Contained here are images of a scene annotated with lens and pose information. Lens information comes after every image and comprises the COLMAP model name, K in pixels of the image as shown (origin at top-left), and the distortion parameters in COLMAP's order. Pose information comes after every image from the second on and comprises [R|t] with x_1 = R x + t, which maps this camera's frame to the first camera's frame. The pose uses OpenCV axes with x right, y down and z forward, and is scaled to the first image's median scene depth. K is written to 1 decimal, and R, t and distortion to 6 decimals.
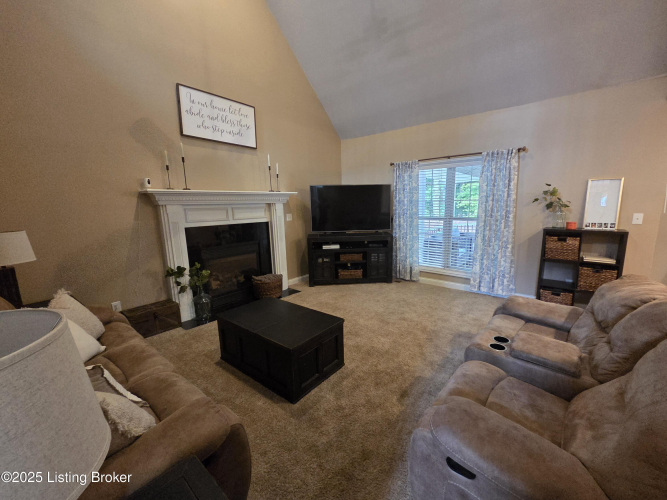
lens RADIAL K [[270.6, 0, 349.5], [0, 270.6, 253.2], [0, 0, 1]] dist [-0.000507, -0.002515]
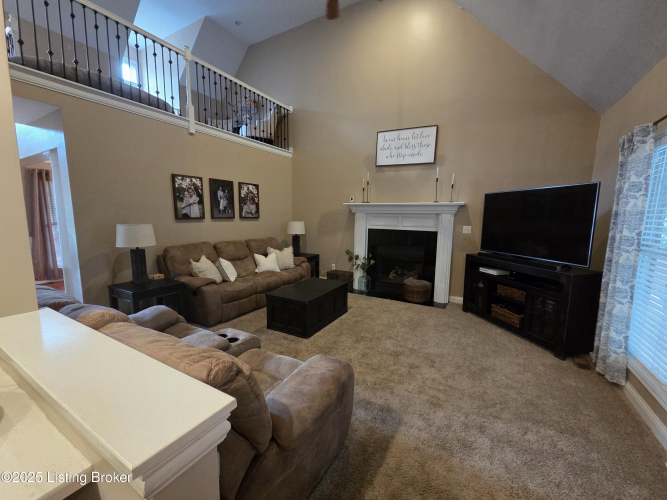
lens RADIAL K [[270.6, 0, 340.1], [0, 270.6, 250.5], [0, 0, 1]] dist [-0.000507, -0.002515]
pose [[0.176681, 0.148755, -0.972962, 0.731140], [-0.198388, 0.973608, 0.112828, -0.101413], [0.964067, 0.173090, 0.201530, 0.513118]]
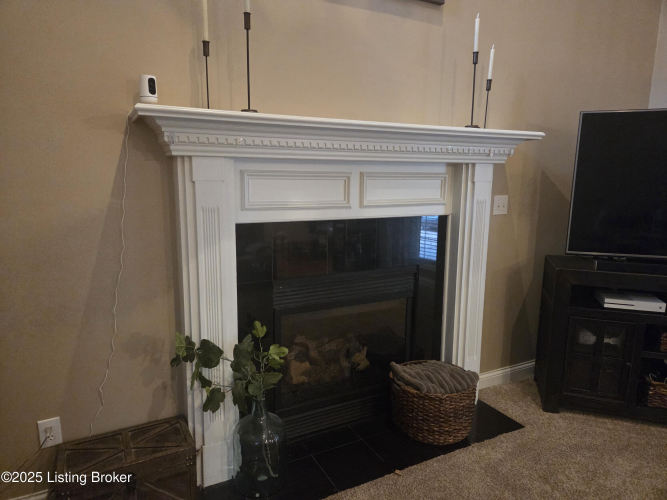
lens RADIAL K [[445.1, 0, 334.2], [0, 445.1, 252.8], [0, 0, 1]] dist [0.029405, 0.000653]
pose [[0.918687, 0.092443, -0.384016, -0.234704], [-0.096431, 0.995300, 0.008902, -0.065902], [0.383034, 0.028853, 0.923284, 0.453735]]
